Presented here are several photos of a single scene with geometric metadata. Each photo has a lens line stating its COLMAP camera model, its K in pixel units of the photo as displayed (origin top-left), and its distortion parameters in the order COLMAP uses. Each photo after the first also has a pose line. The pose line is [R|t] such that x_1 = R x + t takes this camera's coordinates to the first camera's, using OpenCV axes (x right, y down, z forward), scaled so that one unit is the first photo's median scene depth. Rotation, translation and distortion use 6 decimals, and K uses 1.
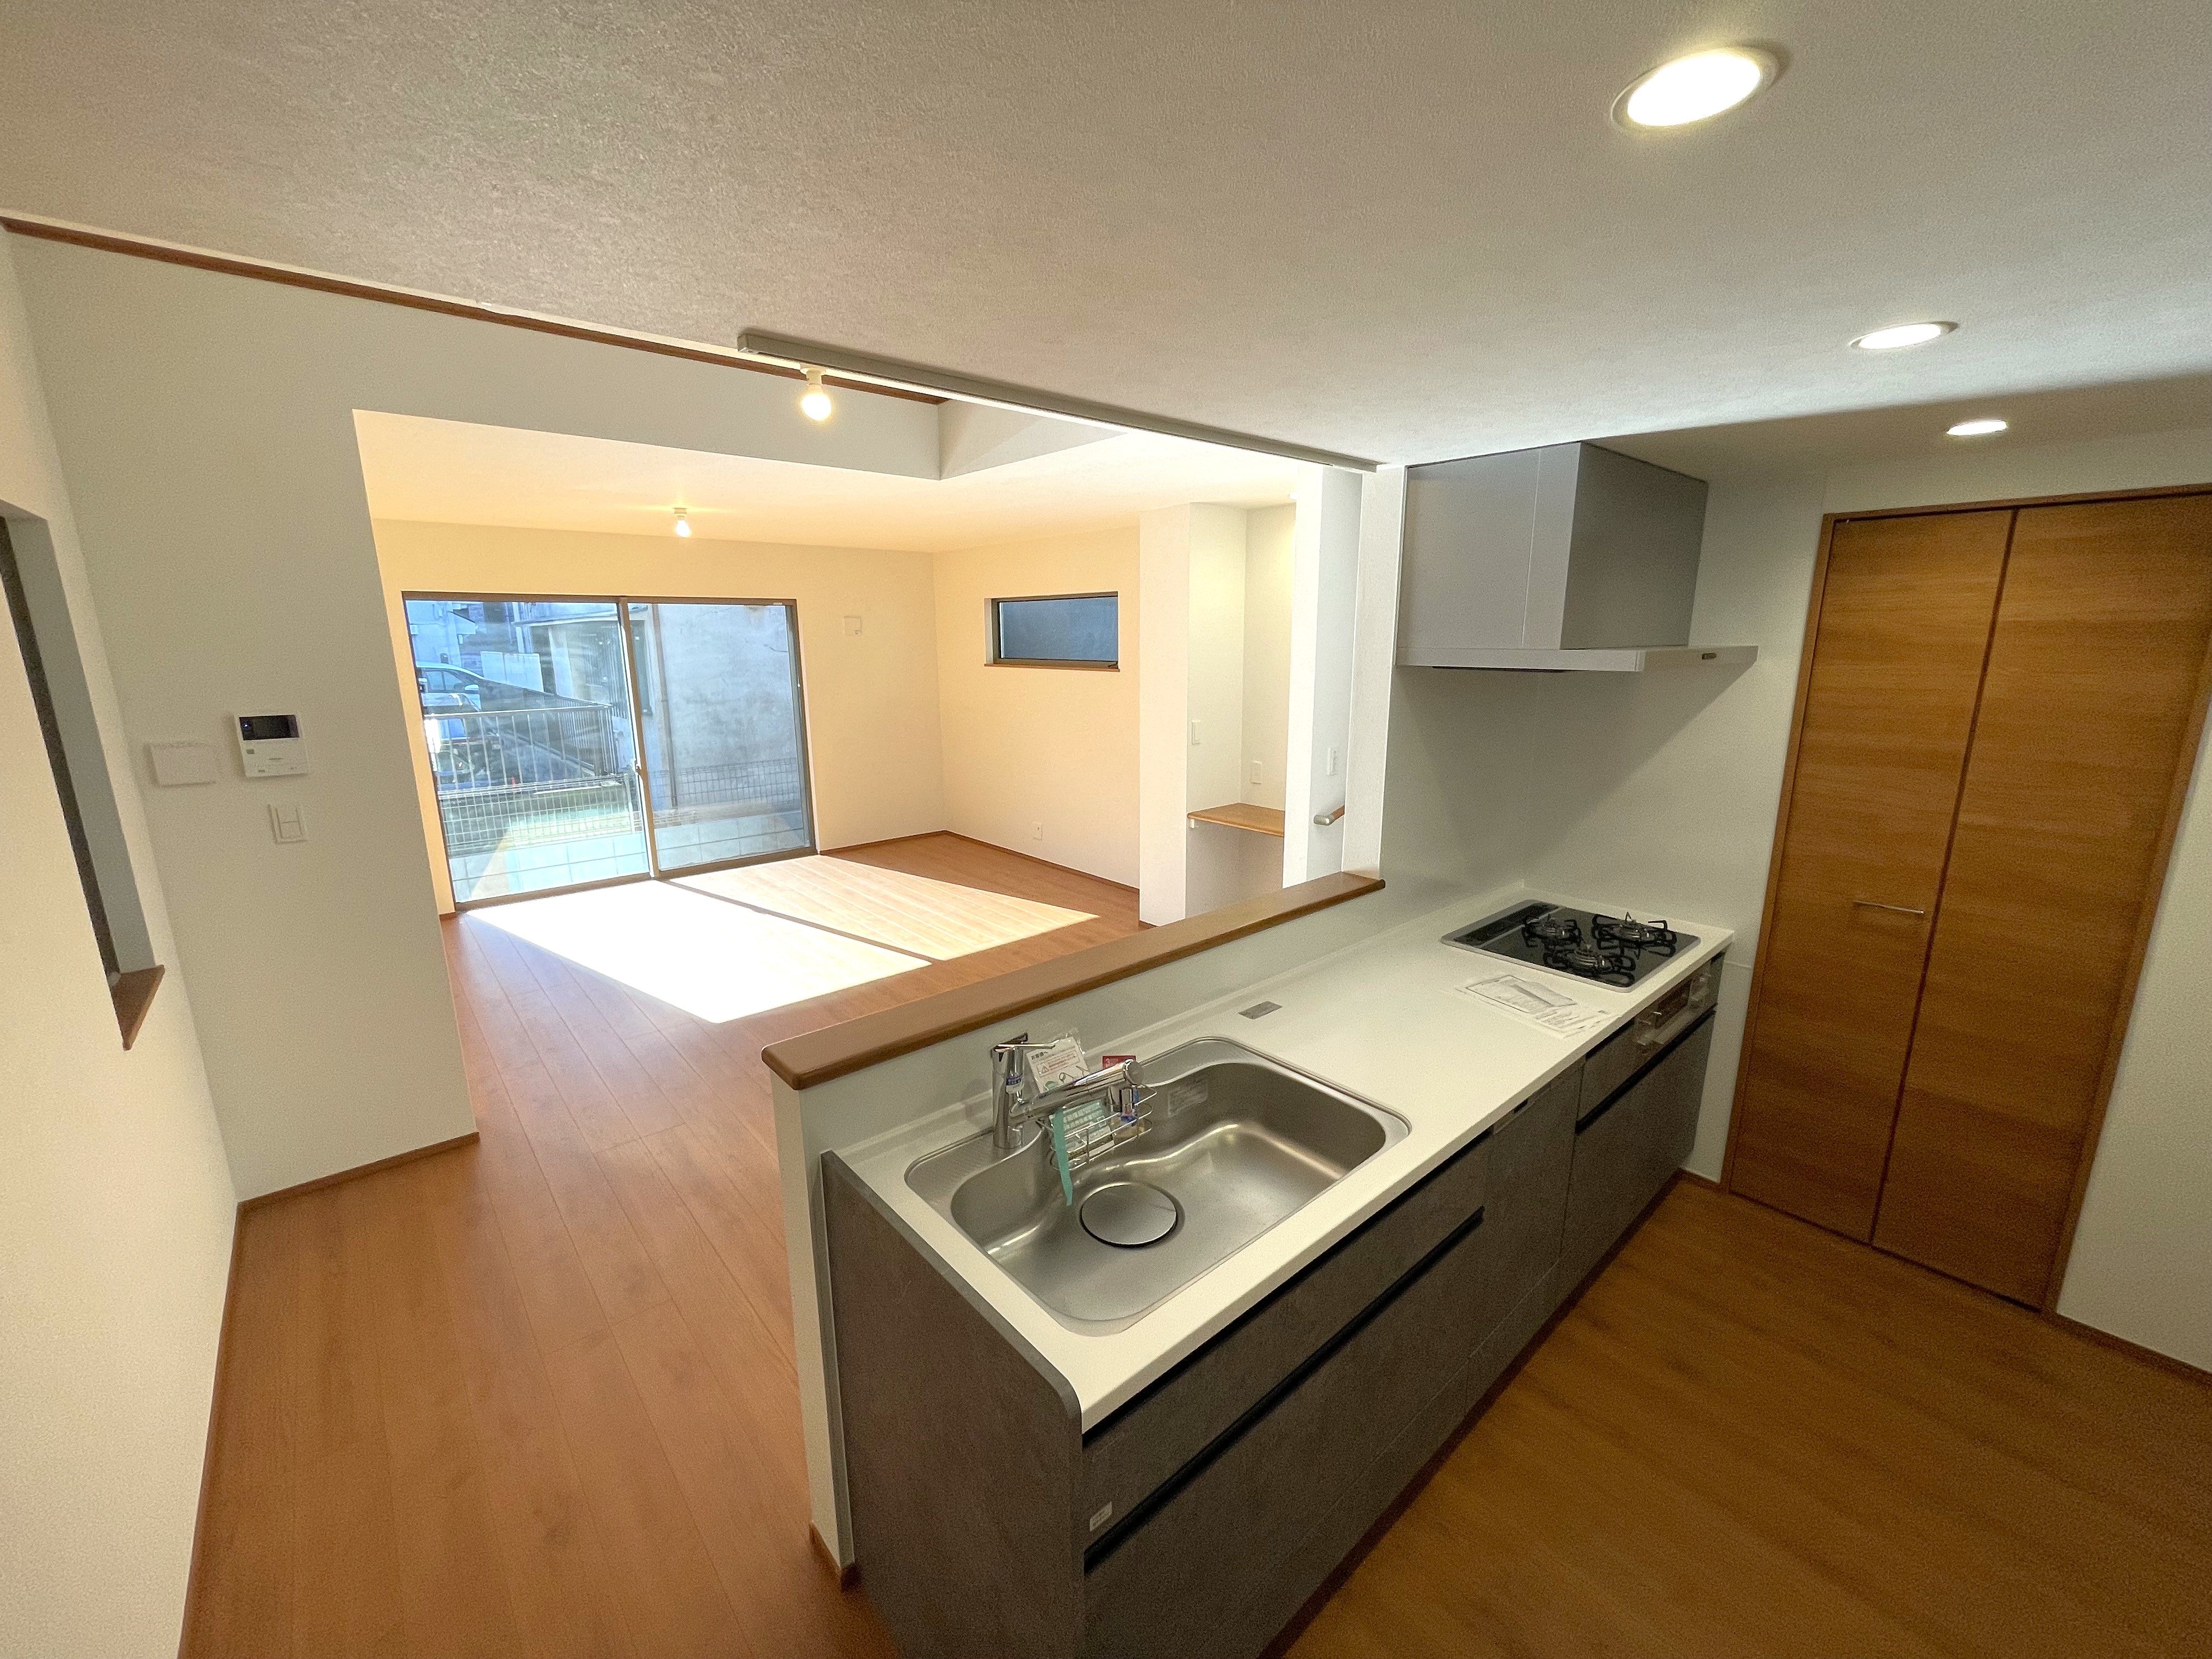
lens RADIAL K [[894.3, 0, 1110.3], [0, 894.3, 820.6], [0, 0, 1]] dist [-0.002724, 0.000399]
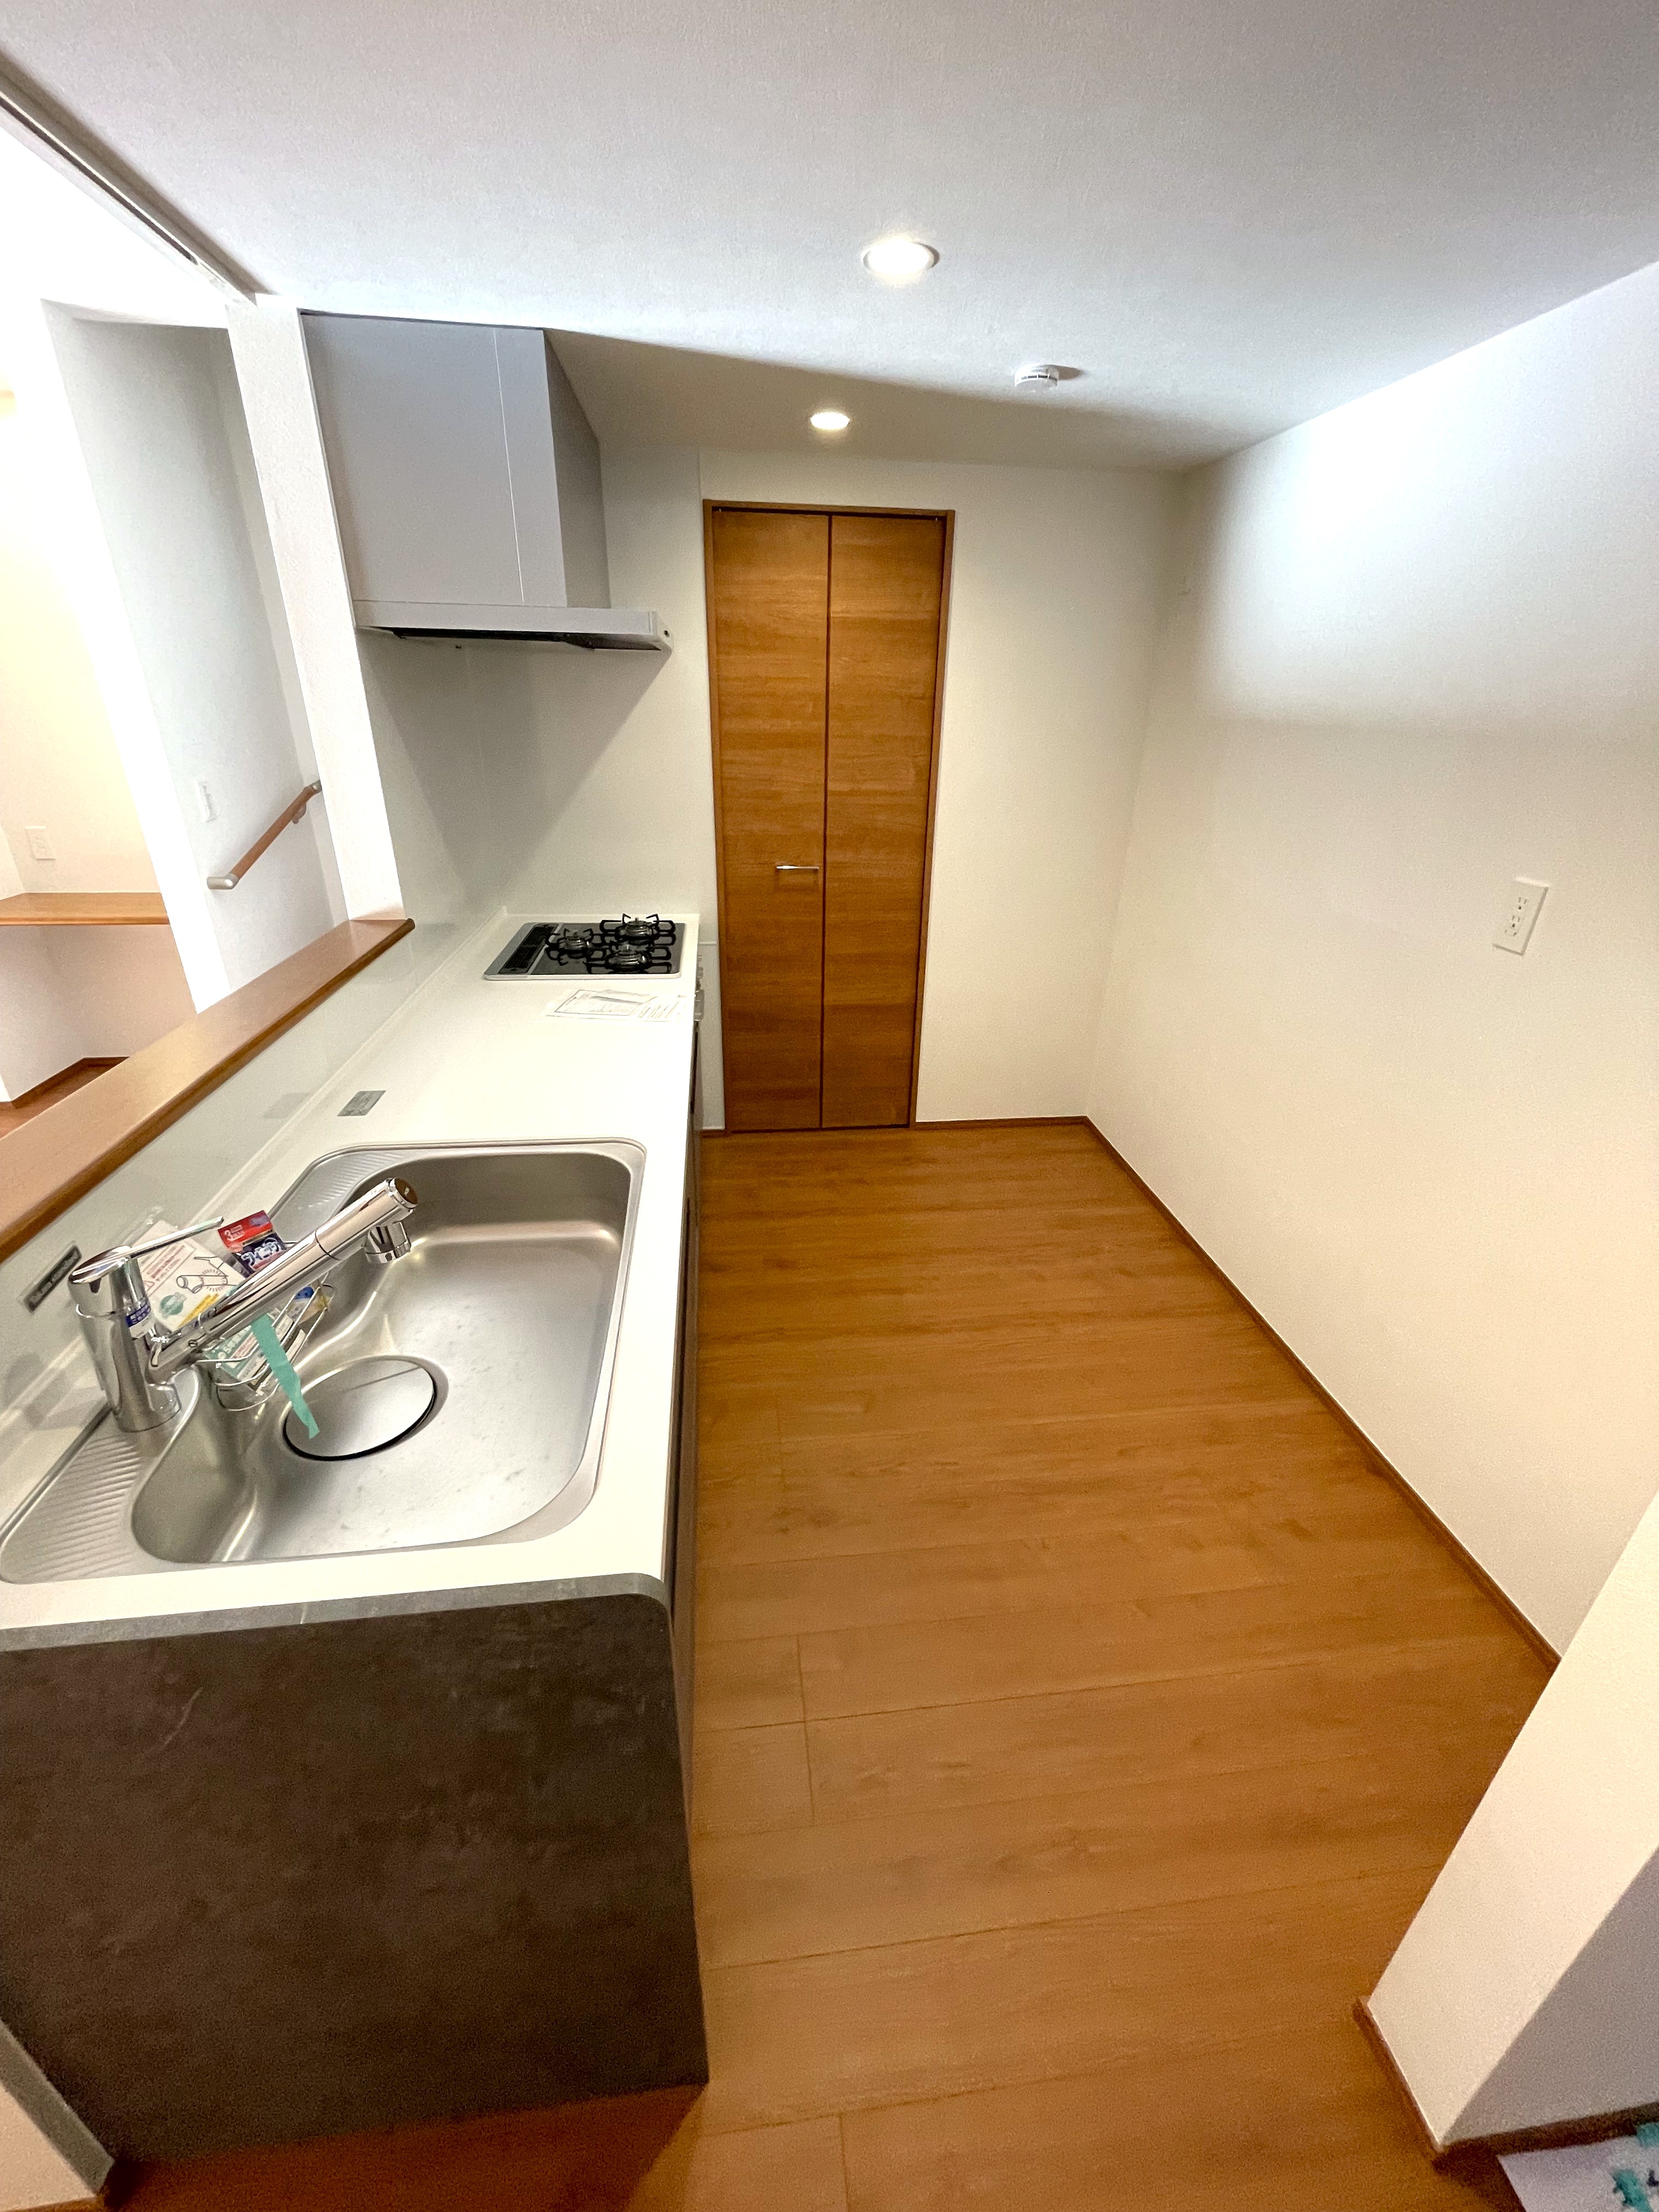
lens RADIAL K [[894.3, 0, 830.9], [0, 894.3, 1107.9], [0, 0, 1]] dist [-0.002724, 0.000399]
pose [[0.569428, -0.331827, 0.752092, -0.164140], [0.147254, 0.941284, 0.303809, 0.041346], [-0.808744, -0.062249, 0.584857, 0.219183]]
